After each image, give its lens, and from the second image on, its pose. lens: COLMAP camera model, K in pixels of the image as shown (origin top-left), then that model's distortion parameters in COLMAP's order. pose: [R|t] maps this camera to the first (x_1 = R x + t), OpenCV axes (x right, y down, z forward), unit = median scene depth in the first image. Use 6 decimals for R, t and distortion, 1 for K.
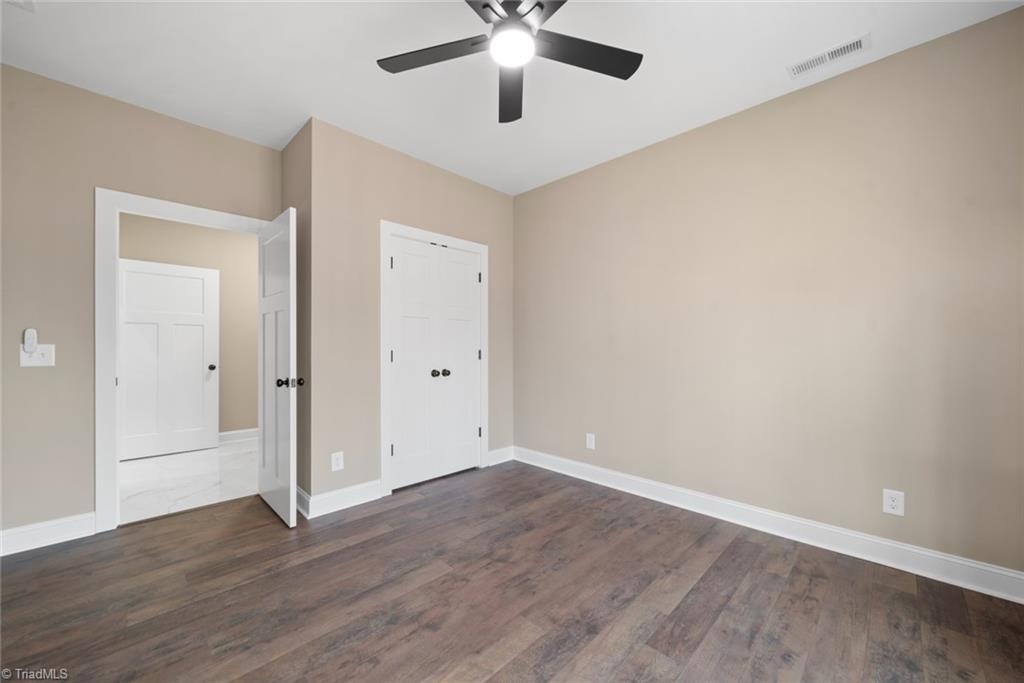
lens RADIAL K [[389.3, 0, 531.2], [0, 389.3, 343.1], [0, 0, 1]] dist [0.003323, -0.002301]
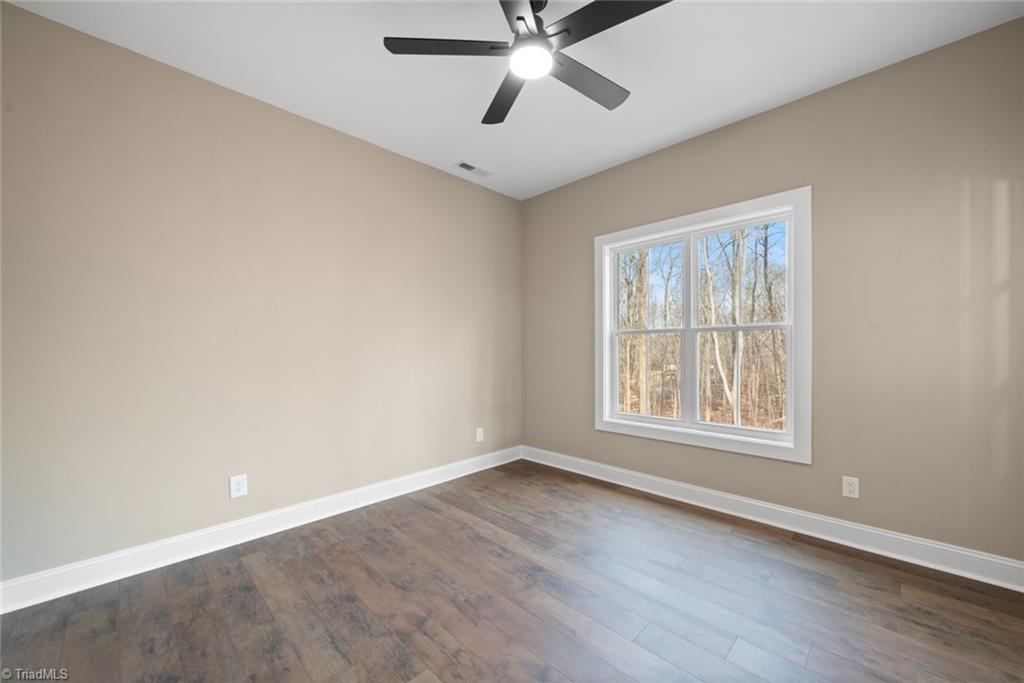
lens RADIAL K [[389.3, 0, 505.5], [0, 389.3, 349.5], [0, 0, 1]] dist [0.003323, -0.002301]
pose [[0.035911, -0.002045, 0.999353, -0.845886], [0.000196, 0.999998, 0.002040, 0.011497], [-0.999355, 0.000123, 0.035912, 0.802642]]
